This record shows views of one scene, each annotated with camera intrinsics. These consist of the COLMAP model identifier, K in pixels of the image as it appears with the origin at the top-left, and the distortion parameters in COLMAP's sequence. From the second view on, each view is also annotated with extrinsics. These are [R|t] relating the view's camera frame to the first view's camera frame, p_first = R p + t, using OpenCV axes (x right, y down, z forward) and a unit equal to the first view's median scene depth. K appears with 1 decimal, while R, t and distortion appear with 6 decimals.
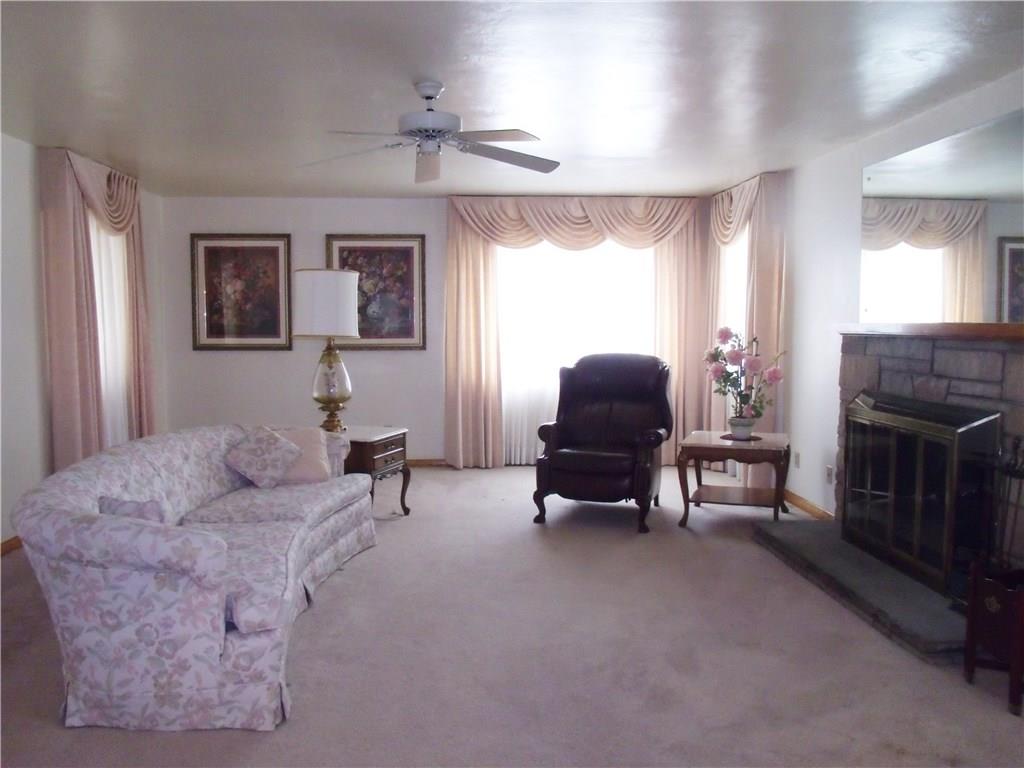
lens RADIAL K [[854.4, 0, 511.5], [0, 854.4, 396.4], [0, 0, 1]] dist [0.132754, 0.001388]
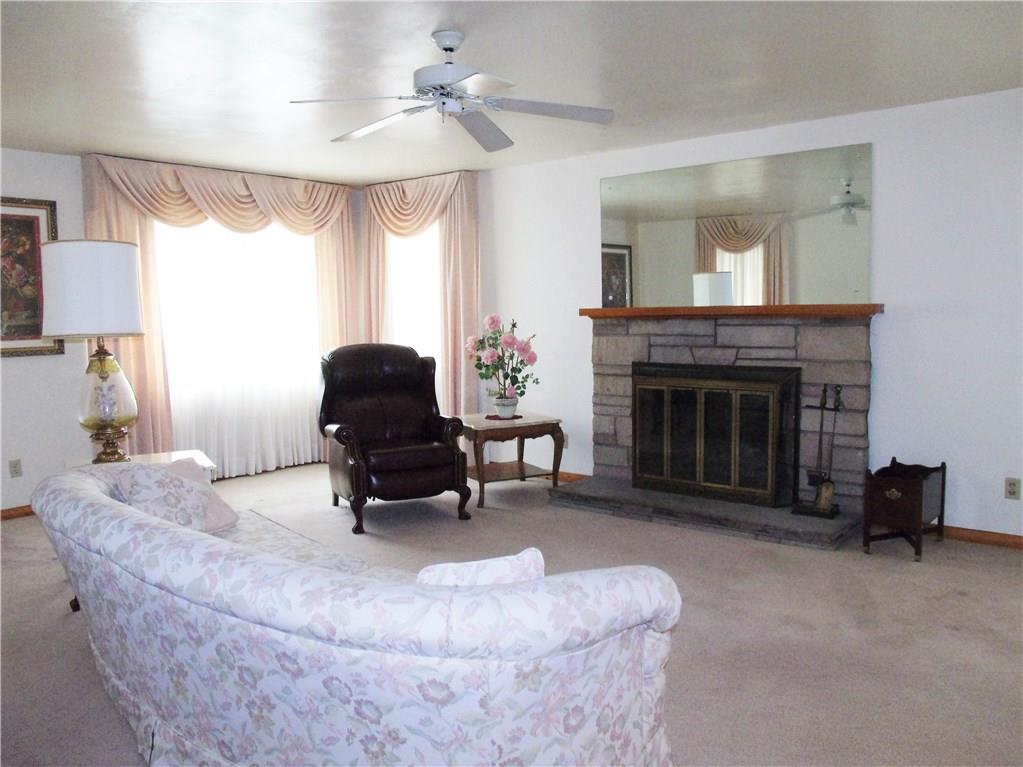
lens RADIAL K [[894.7, 0, 511.5], [0, 894.7, 383.5], [0, 0, 1]] dist [0.053078, -0.000055]
pose [[0.706662, -0.072961, 0.703780, -0.398337], [0.081865, 0.996420, 0.021098, -0.013247], [-0.702800, 0.042706, 0.710105, 0.161037]]
